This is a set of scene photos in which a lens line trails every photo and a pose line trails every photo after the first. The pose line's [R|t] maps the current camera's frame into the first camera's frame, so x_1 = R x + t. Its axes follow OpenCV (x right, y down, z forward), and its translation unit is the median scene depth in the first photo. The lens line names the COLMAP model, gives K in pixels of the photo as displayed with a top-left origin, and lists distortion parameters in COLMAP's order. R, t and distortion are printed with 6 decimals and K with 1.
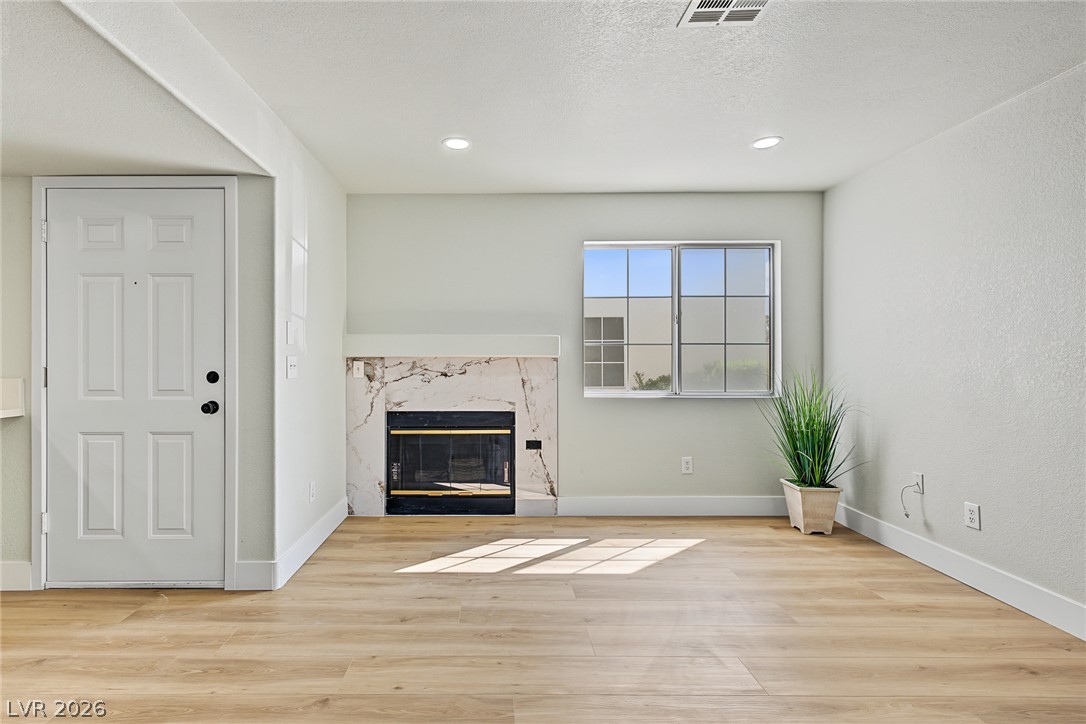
lens RADIAL K [[503.5, 0, 494.0], [0, 503.5, 354.9], [0, 0, 1]] dist [0.009621, -0.000712]
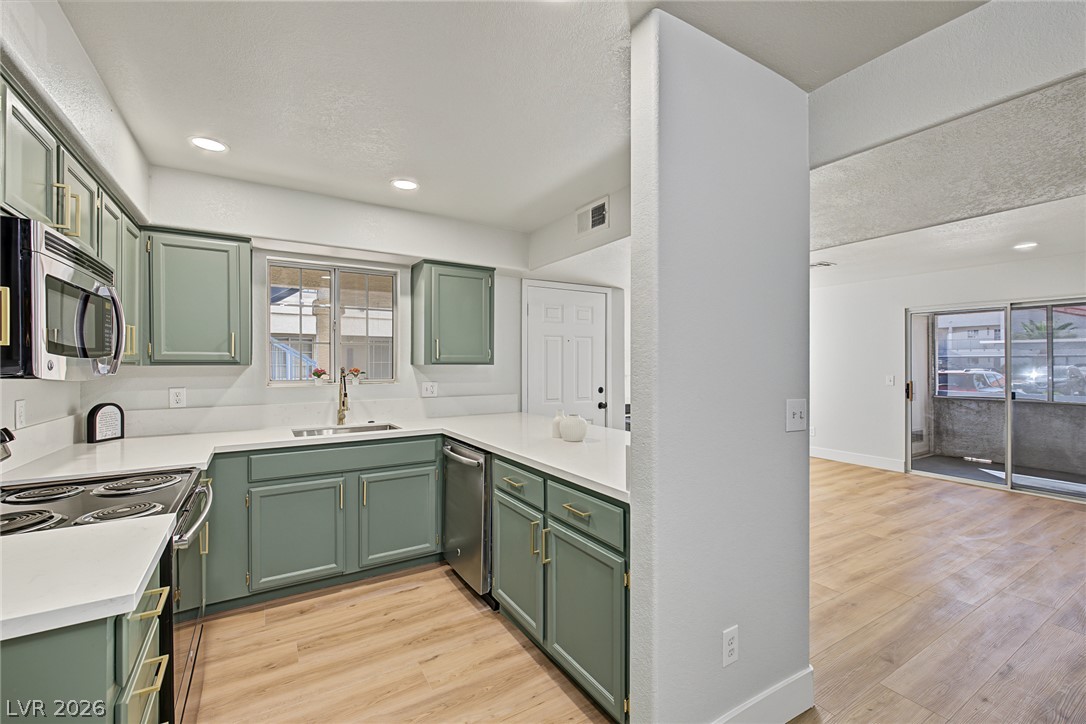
lens RADIAL K [[457.3, 0, 539.1], [0, 457.3, 361.7], [0, 0, 1]] dist [0.007619, -0.000686]
pose [[0.854176, 0.001129, 0.519983, -1.194935], [-0.003317, 0.999989, 0.003279, -0.050208], [-0.519974, -0.004526, 0.854170, -0.268704]]
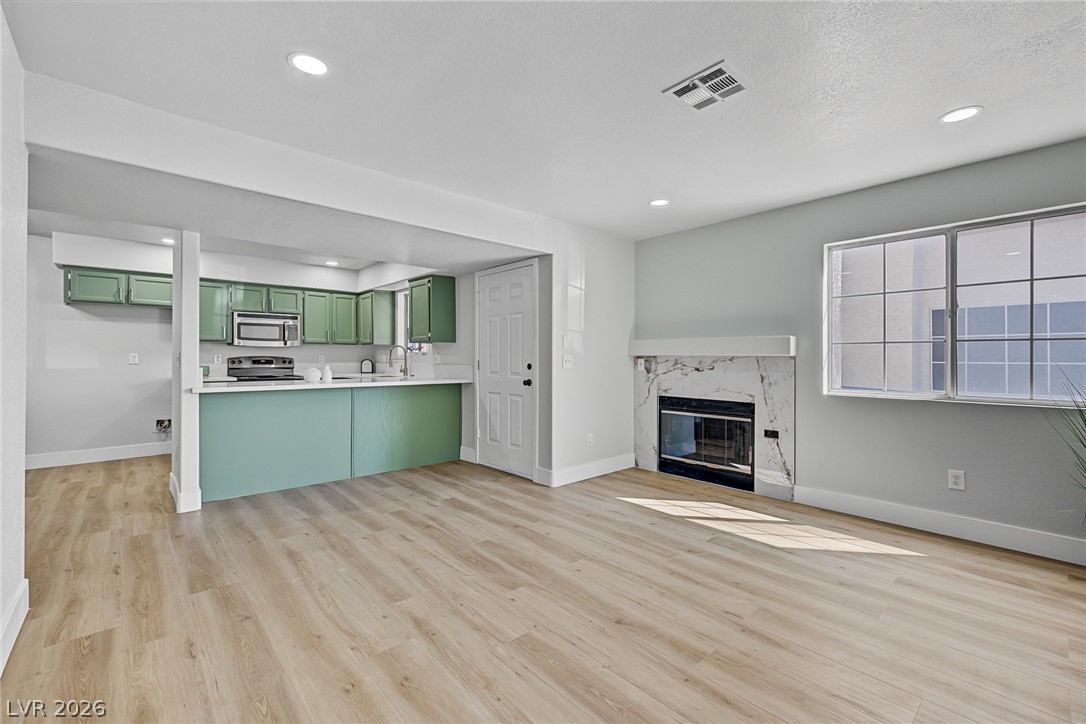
lens RADIAL K [[461.0, 0, 537.1], [0, 461.0, 355.2], [0, 0, 1]] dist [0.008373, -0.000408]
pose [[0.665204, -0.000699, -0.746661, 0.522955], [0.002937, 0.999994, 0.001681, -0.000371], [0.746656, -0.003311, 0.665203, -0.078315]]
